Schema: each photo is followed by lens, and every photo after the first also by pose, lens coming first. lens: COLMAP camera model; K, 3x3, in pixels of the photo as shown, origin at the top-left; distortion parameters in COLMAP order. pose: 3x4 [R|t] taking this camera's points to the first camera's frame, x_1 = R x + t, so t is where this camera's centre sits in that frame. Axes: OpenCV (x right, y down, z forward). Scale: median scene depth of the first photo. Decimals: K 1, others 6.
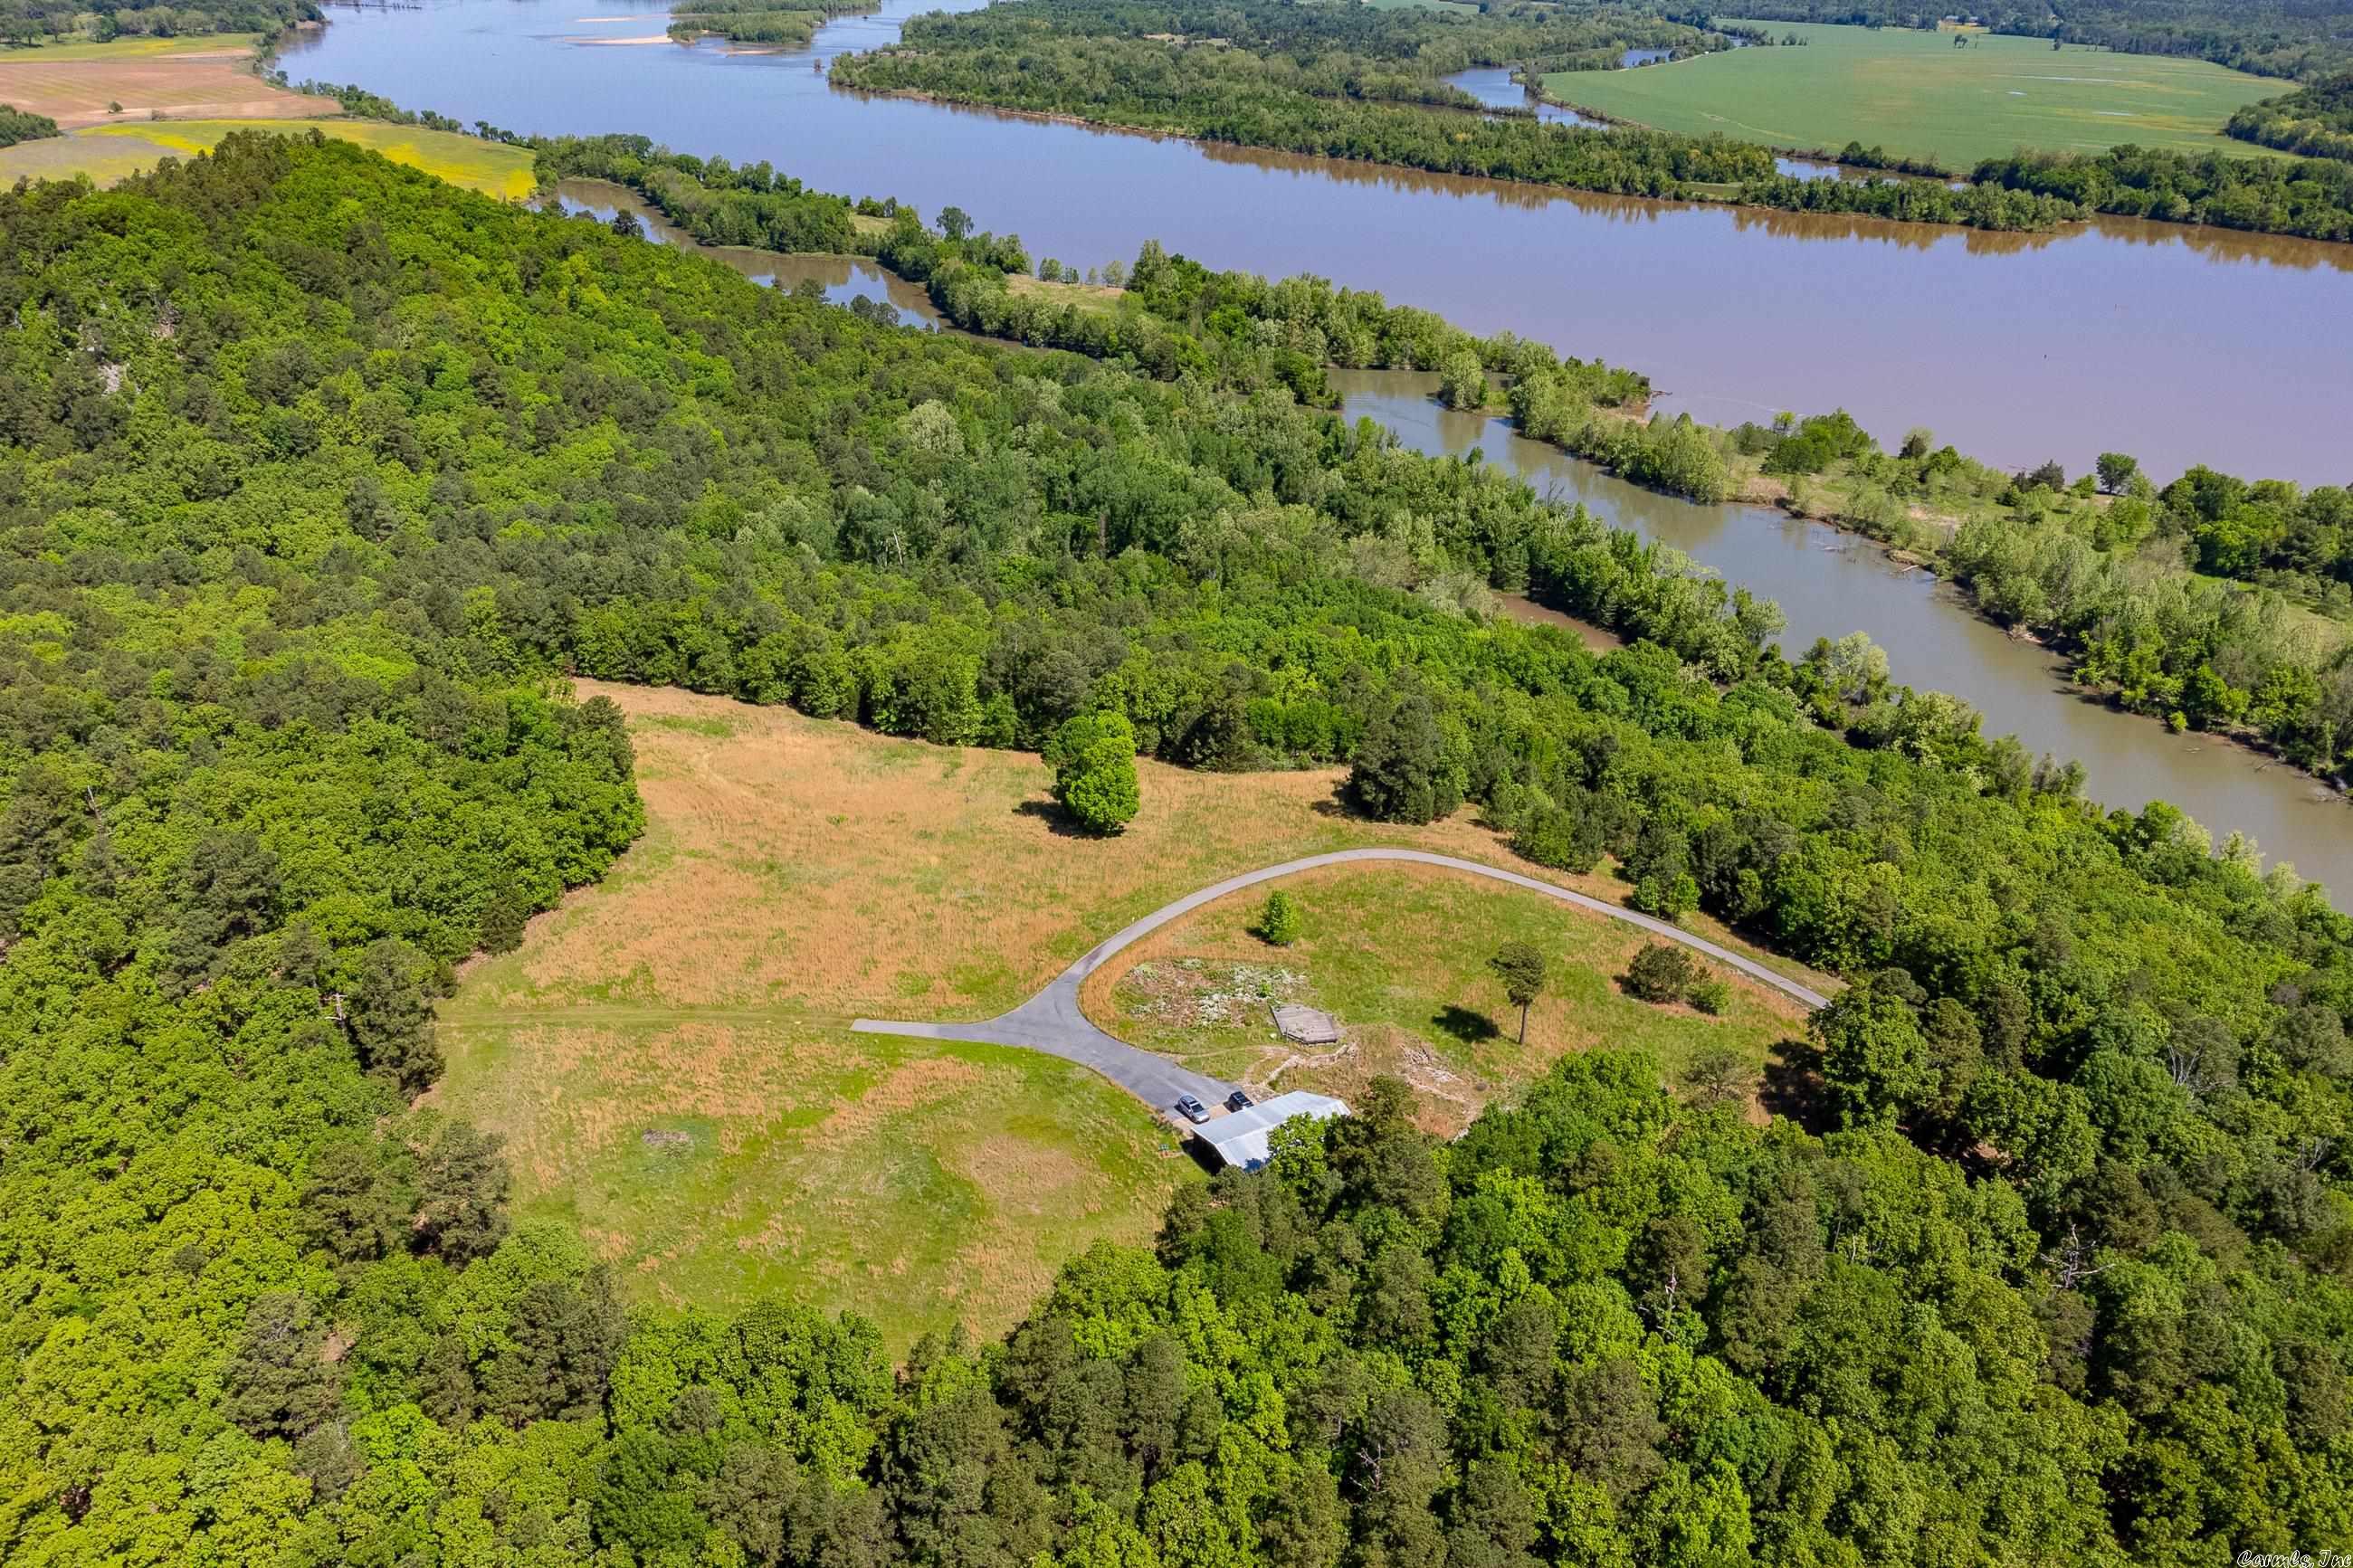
lens RADIAL K [[1785.9, 0, 1180.3], [0, 1785.9, 845.4], [0, 0, 1]] dist [0.006270, 0.025112]
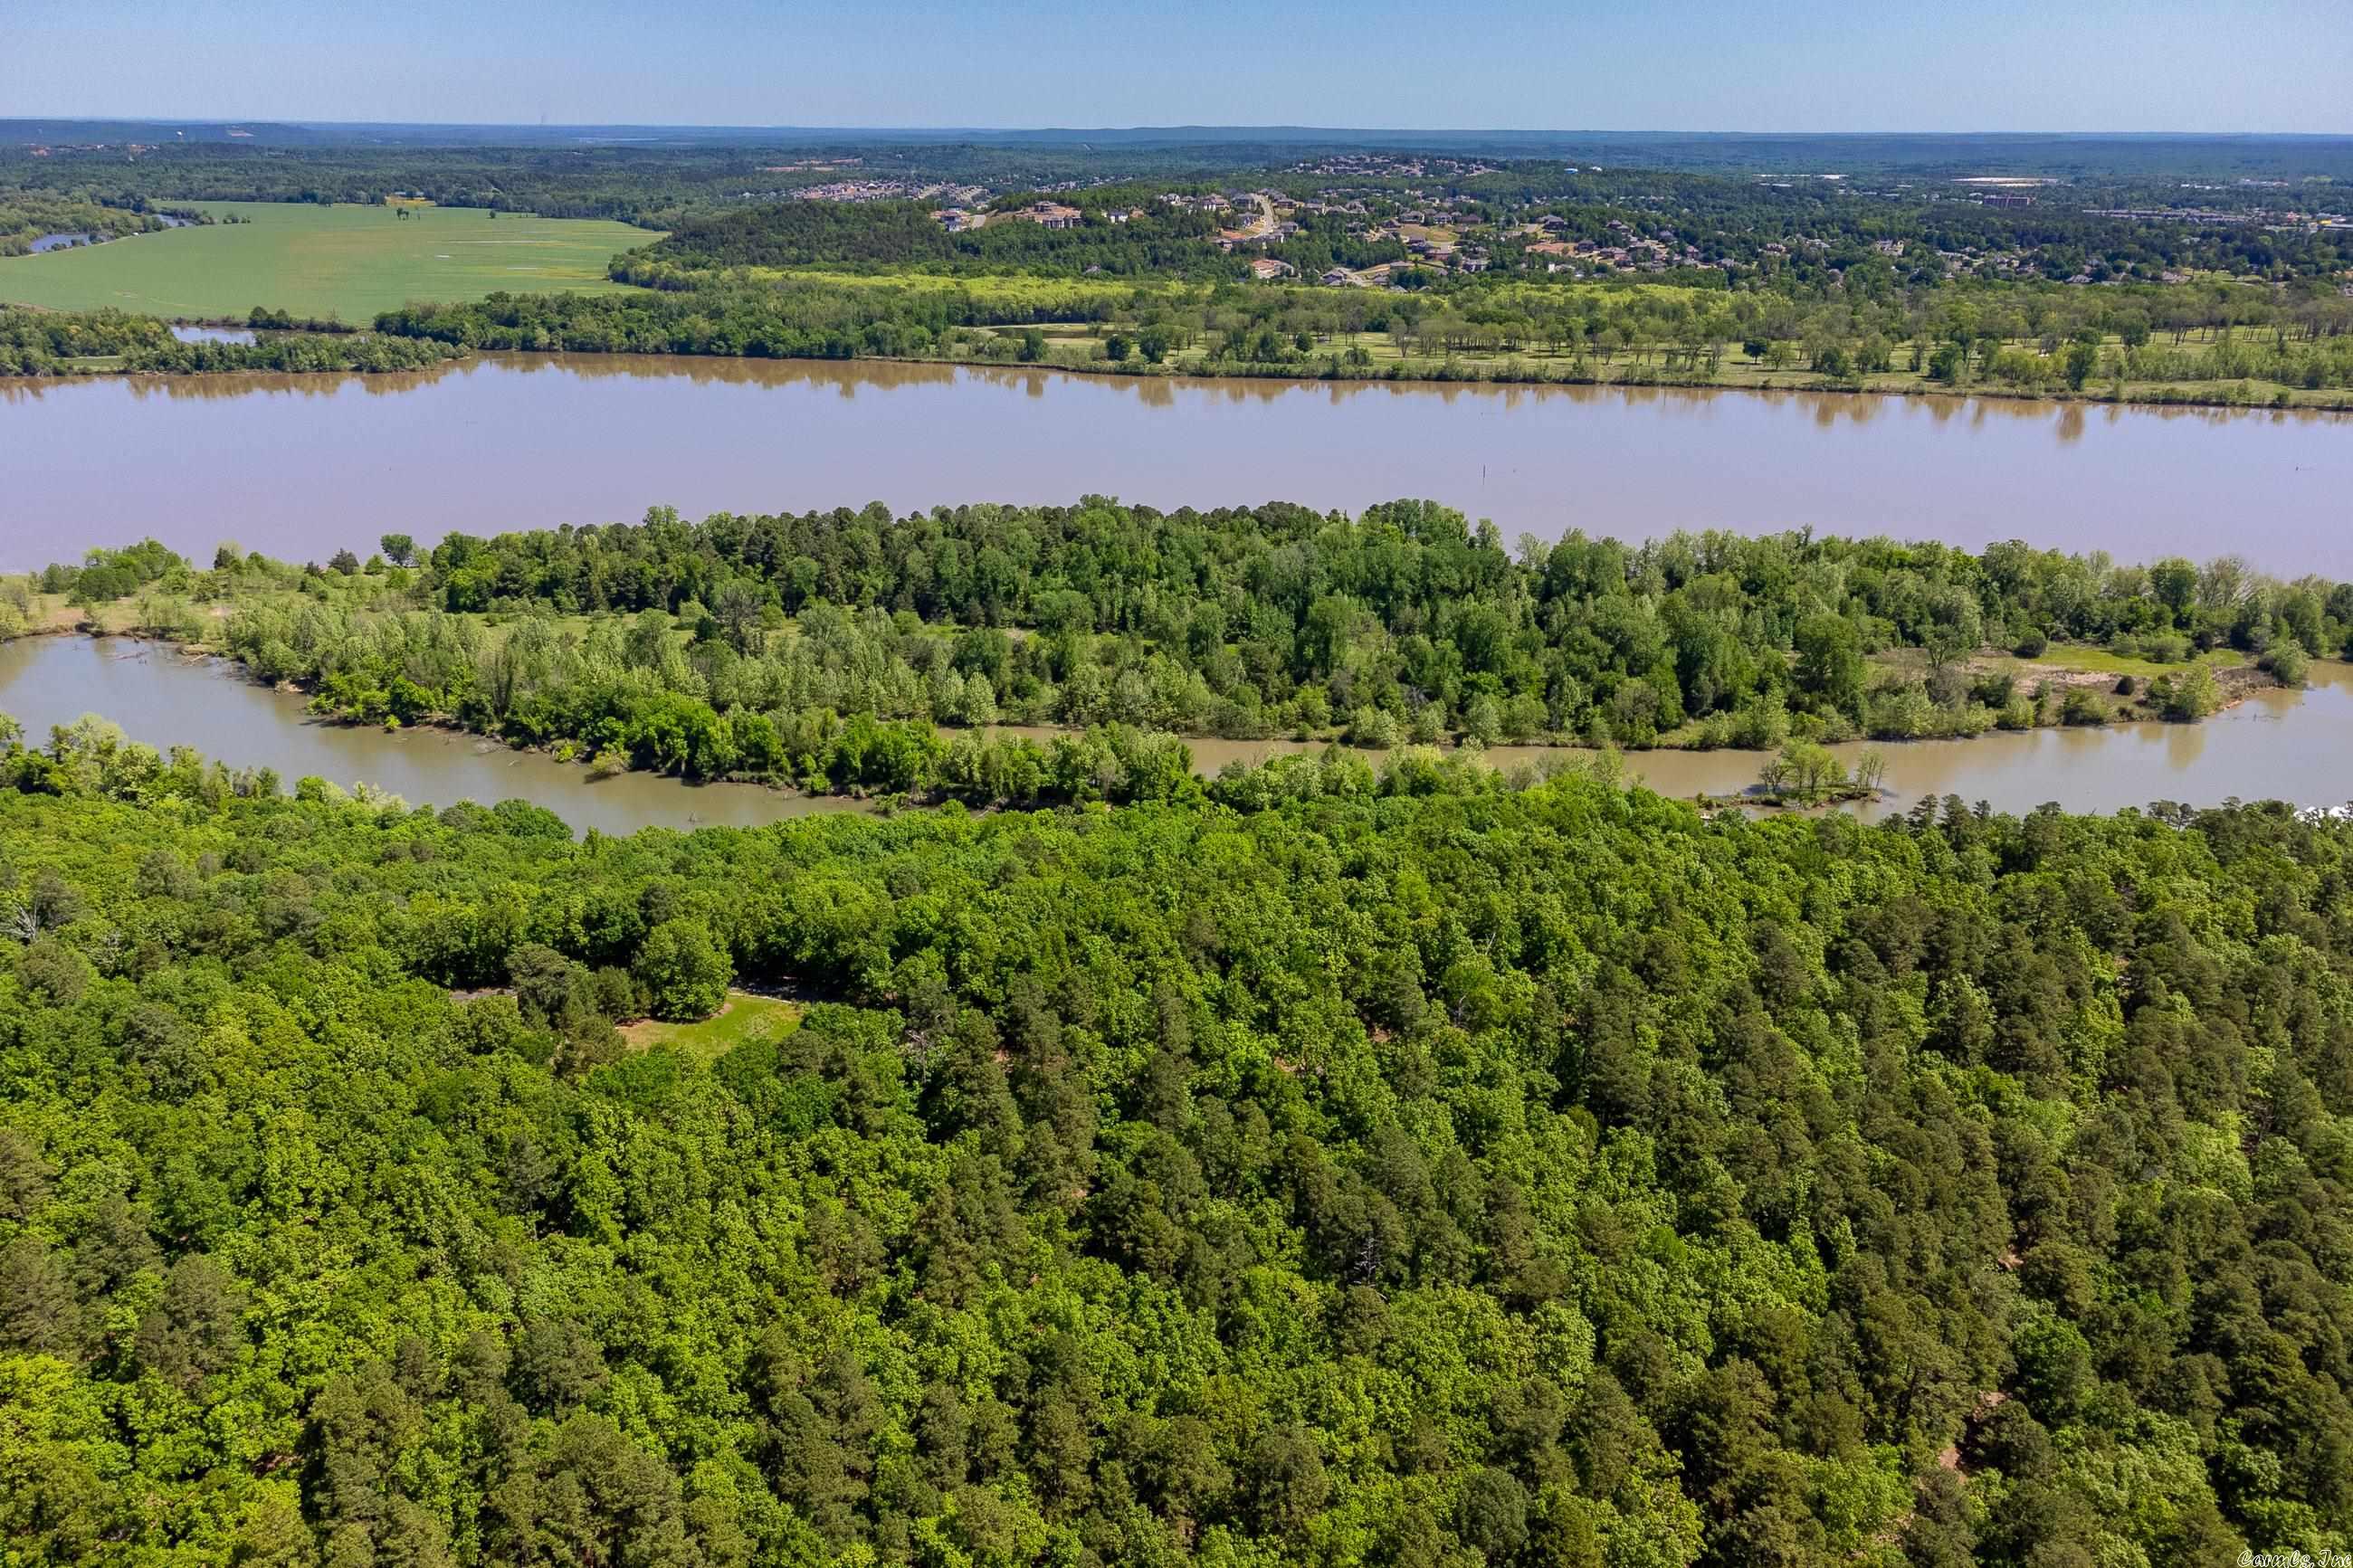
lens RADIAL K [[1785.9, 0, 1176.0], [0, 1785.9, 810.4], [0, 0, 1]] dist [0.006270, 0.025112]
pose [[0.744709, -0.259169, 0.615013, 0.069280], [0.319553, 0.947488, 0.012334, 0.054356], [-0.585914, 0.187344, 0.788421, -0.103618]]
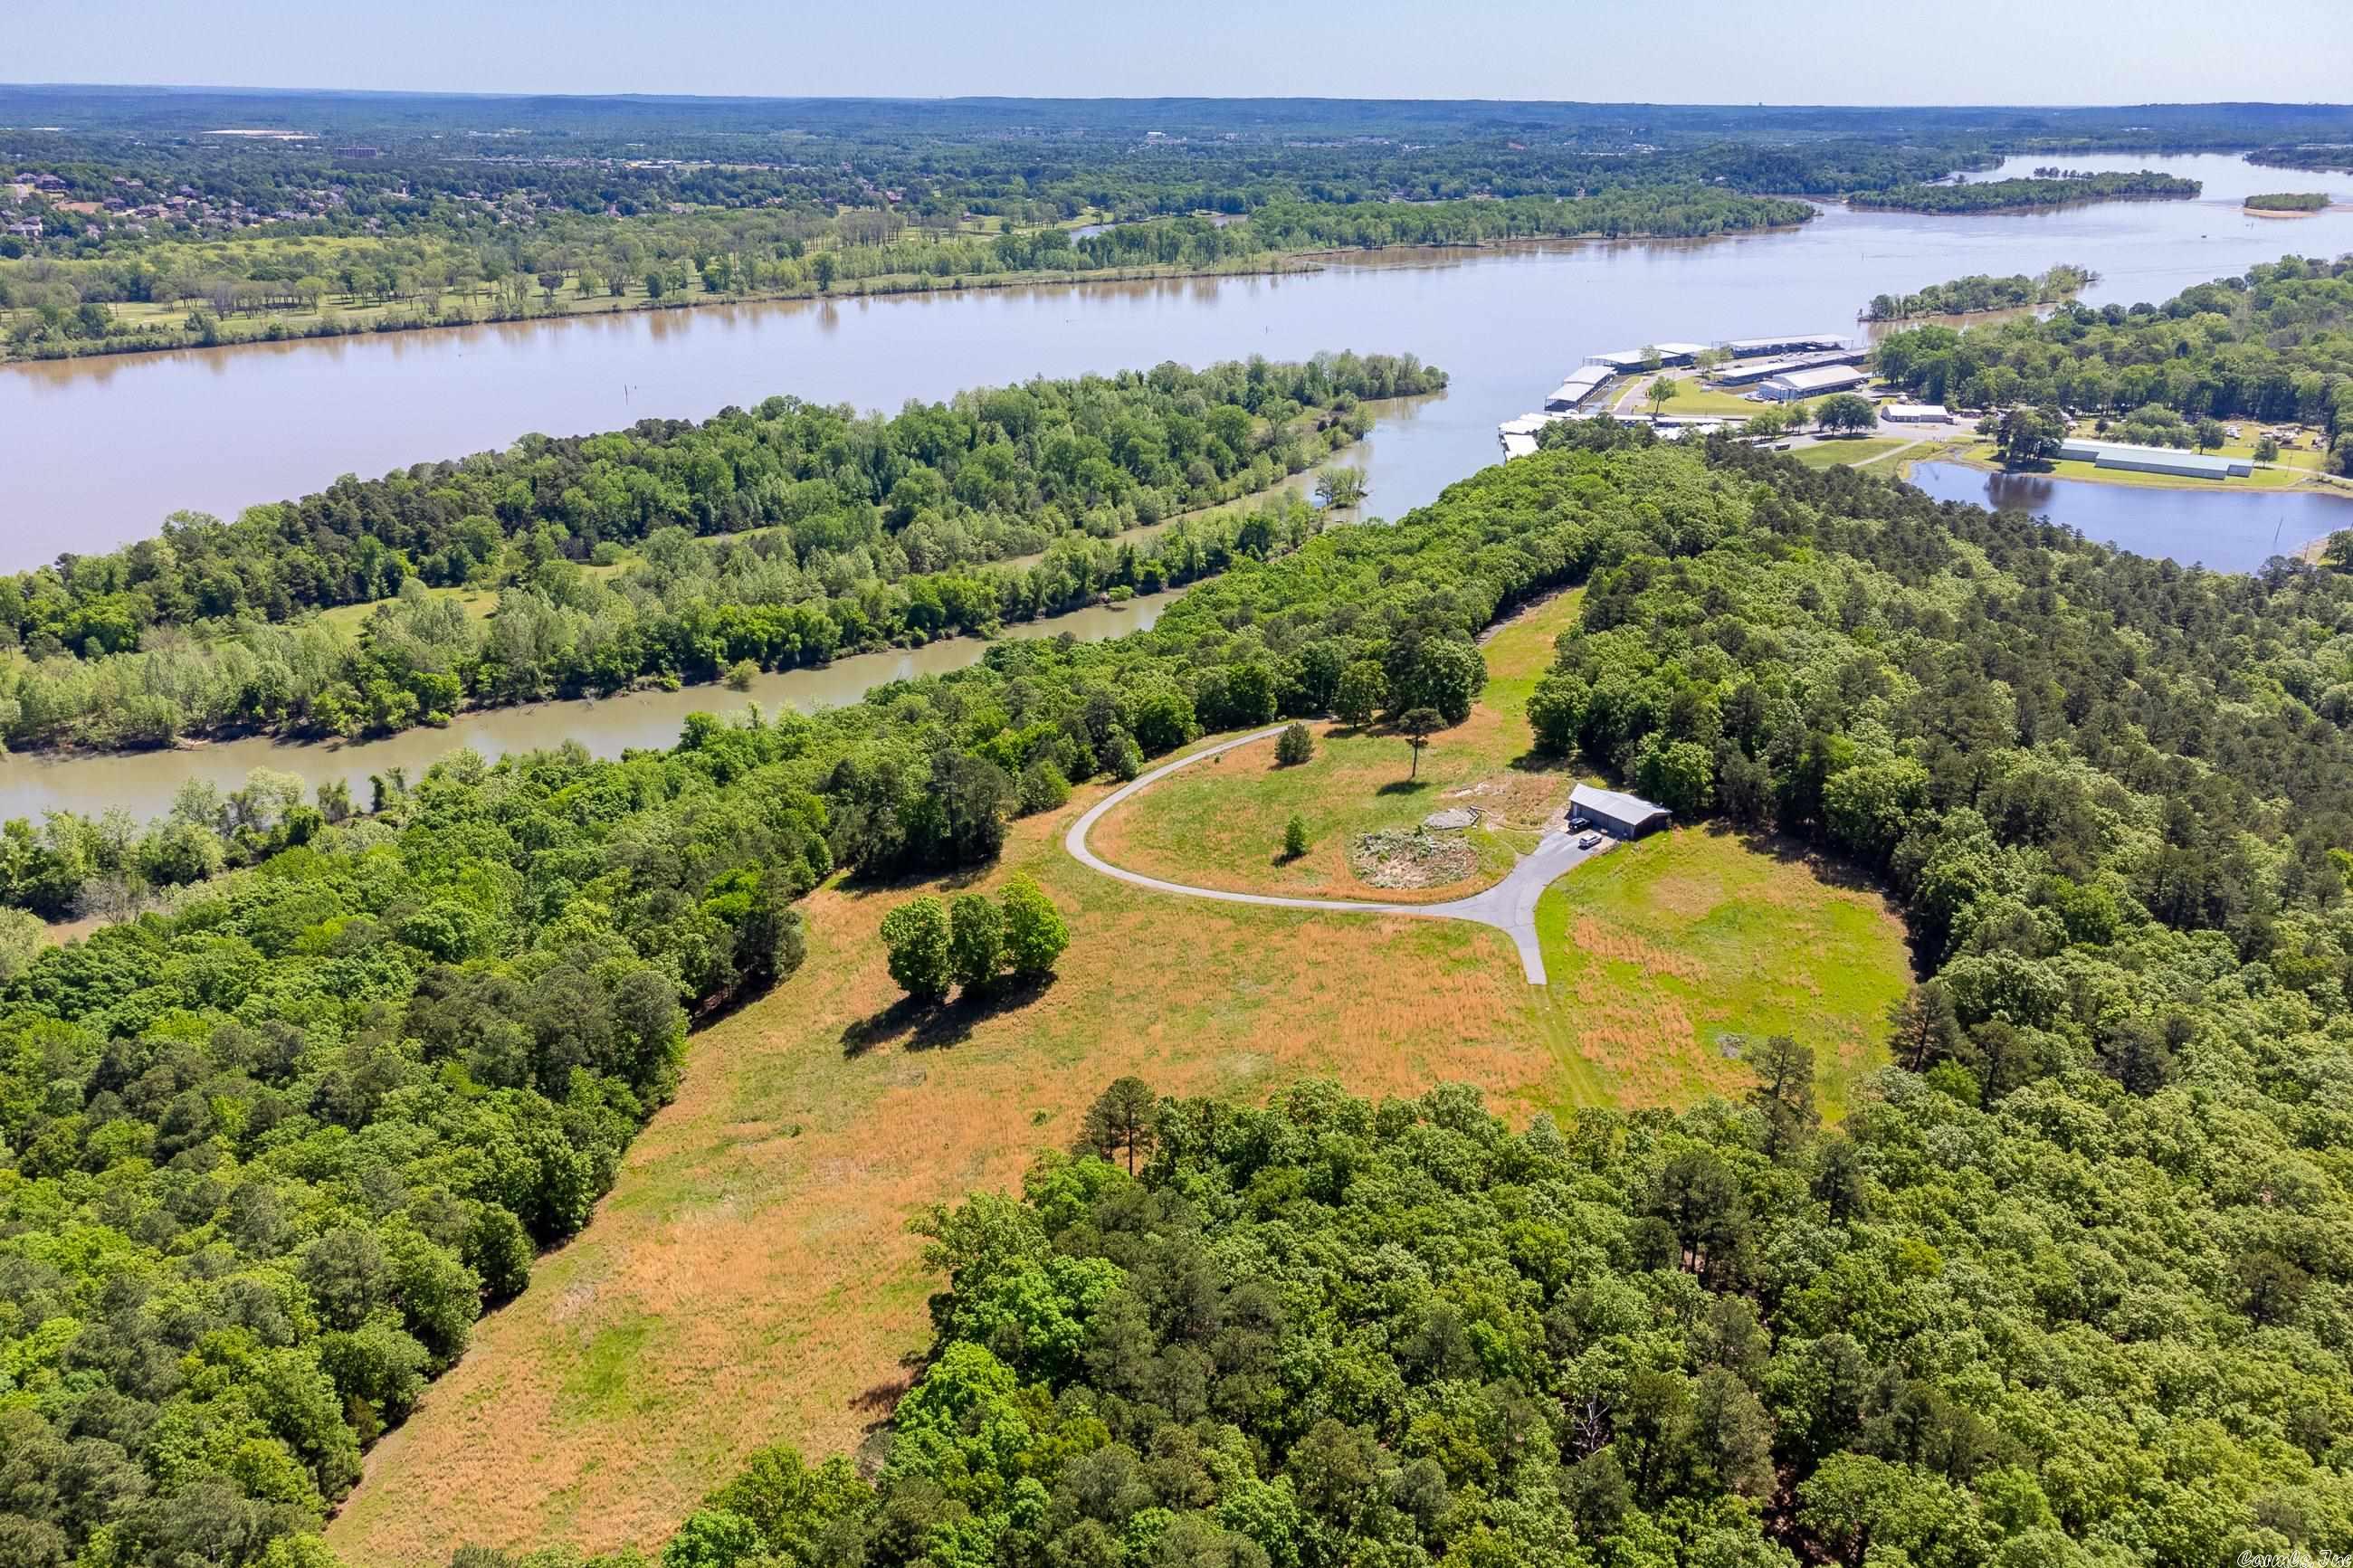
lens RADIAL K [[1785.9, 0, 1172.6], [0, 1785.9, 732.7], [0, 0, 1]] dist [0.006270, 0.025112]
pose [[-0.105608, -0.360816, 0.926638, -0.210847], [0.450804, 0.813221, 0.368031, -0.101842], [-0.886354, 0.456599, 0.076775, 0.186149]]
